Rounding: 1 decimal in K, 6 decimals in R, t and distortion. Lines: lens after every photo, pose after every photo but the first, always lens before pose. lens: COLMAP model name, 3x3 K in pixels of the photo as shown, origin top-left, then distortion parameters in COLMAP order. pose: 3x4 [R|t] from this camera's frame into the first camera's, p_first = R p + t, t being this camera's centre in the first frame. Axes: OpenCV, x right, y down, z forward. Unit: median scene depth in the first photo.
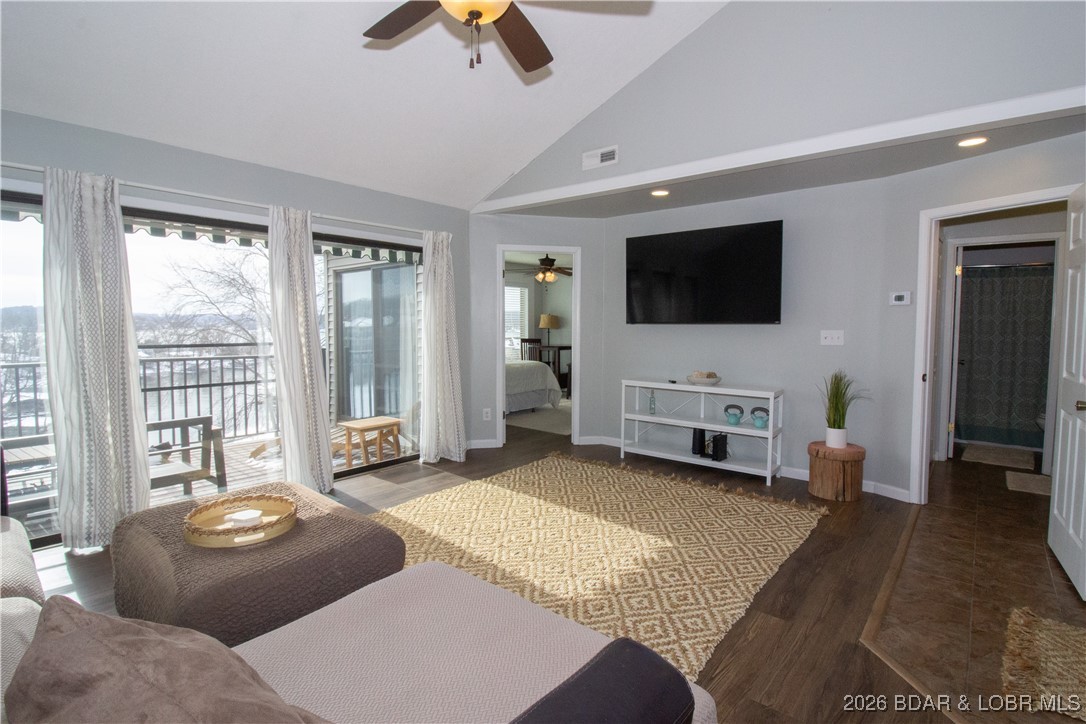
lens RADIAL K [[504.0, 0, 552.3], [0, 504.0, 351.2], [0, 0, 1]] dist [0.003357, -0.018589]
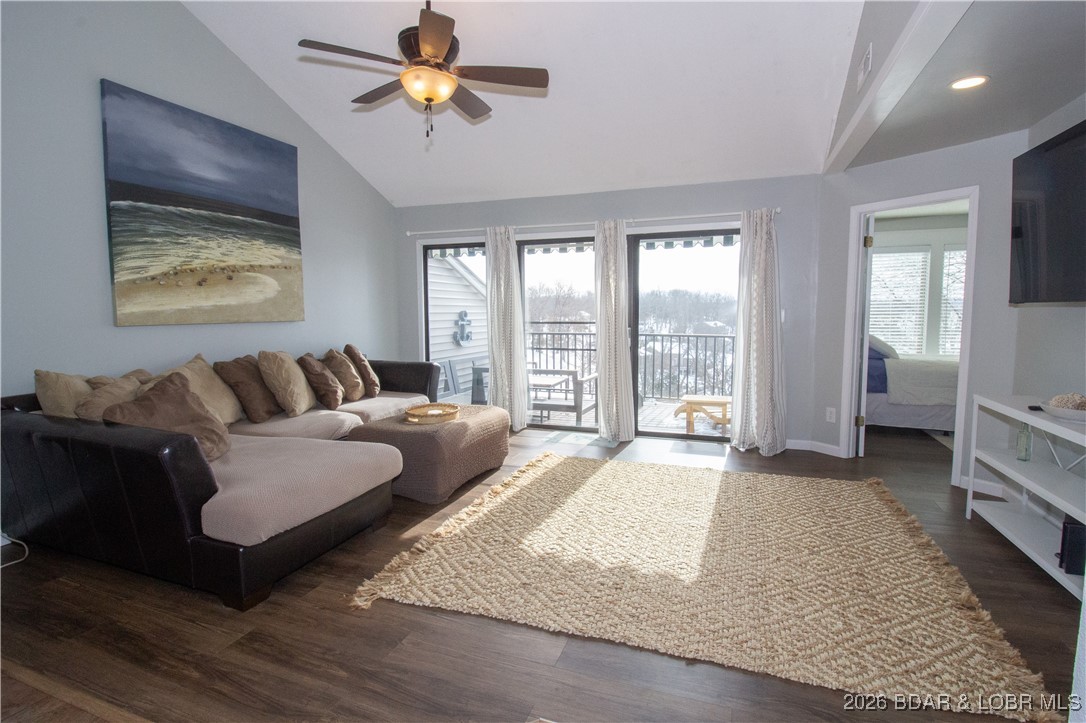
lens RADIAL K [[504.0, 0, 552.3], [0, 504.0, 350.7], [0, 0, 1]] dist [0.003357, -0.018589]
pose [[0.378995, 0.073157, -0.922503, 0.754506], [-0.044598, 0.997156, 0.060755, -0.018472], [0.924324, 0.018116, 0.381179, 0.418070]]
